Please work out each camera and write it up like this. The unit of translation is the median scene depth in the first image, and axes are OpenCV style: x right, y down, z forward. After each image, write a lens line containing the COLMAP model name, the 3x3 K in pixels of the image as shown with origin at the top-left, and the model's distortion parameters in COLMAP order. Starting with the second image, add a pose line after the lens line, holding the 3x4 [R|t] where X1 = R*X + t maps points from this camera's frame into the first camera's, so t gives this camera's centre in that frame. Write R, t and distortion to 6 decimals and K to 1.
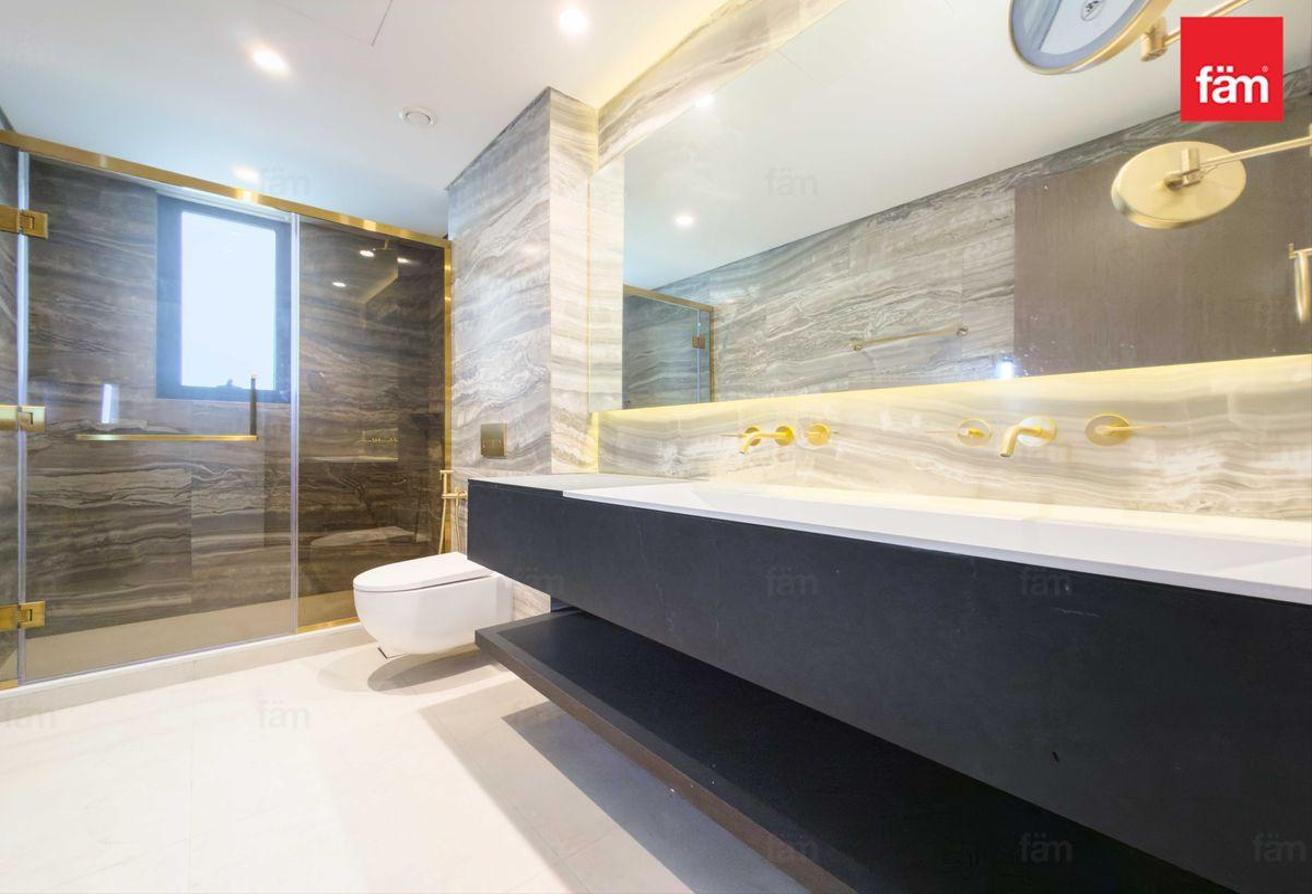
lens RADIAL K [[538.5, 0, 656.0], [0, 538.5, 447.0], [0, 0, 1]] dist [0.000216, -0.000070]
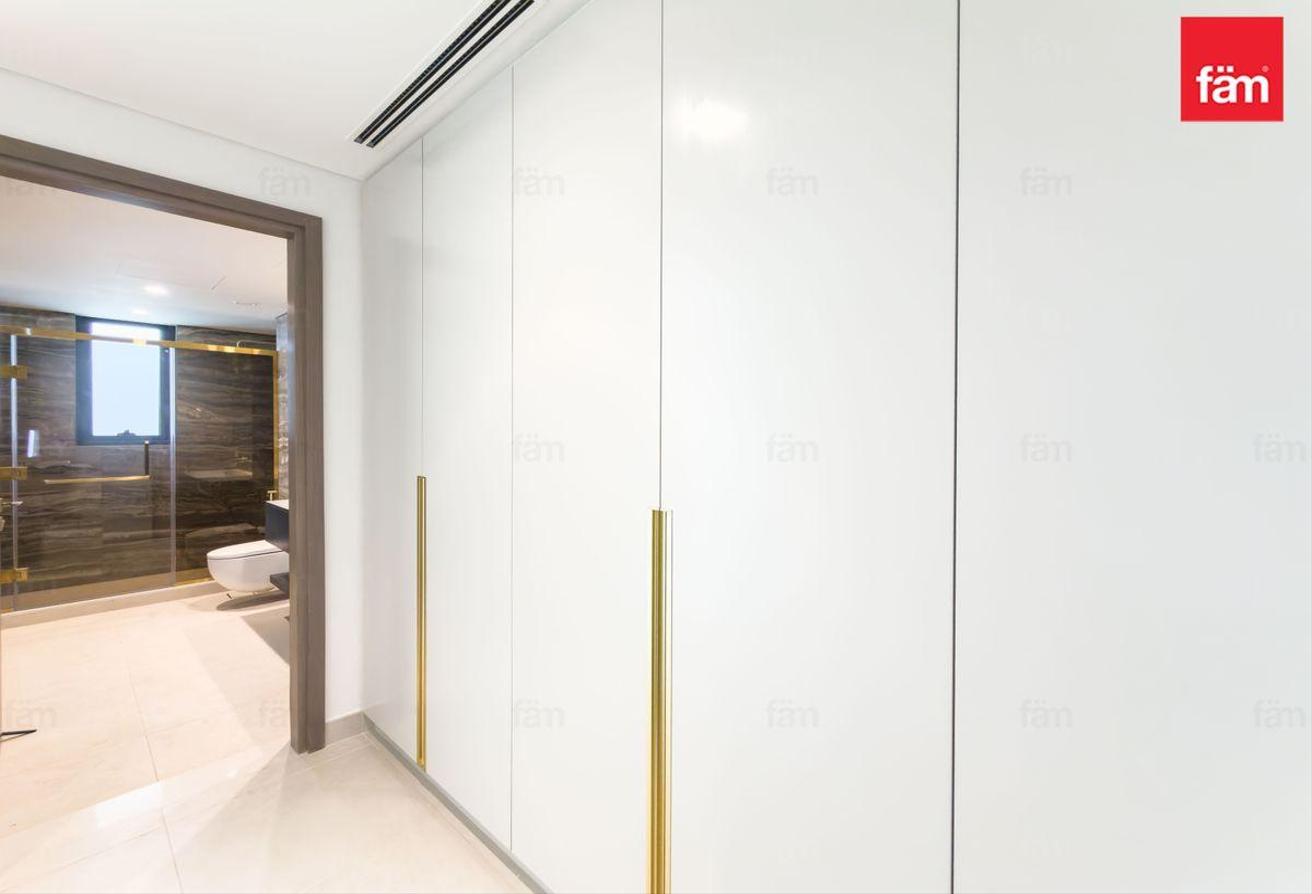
lens RADIAL K [[540.2, 0, 658.2], [0, 540.2, 438.7], [0, 0, 1]] dist [0.000141, -0.000148]
pose [[0.991082, 0.002973, 0.133218, 0.524169], [-0.004153, 0.999955, 0.008580, -0.125809], [-0.133187, -0.009057, 0.991050, -0.756143]]
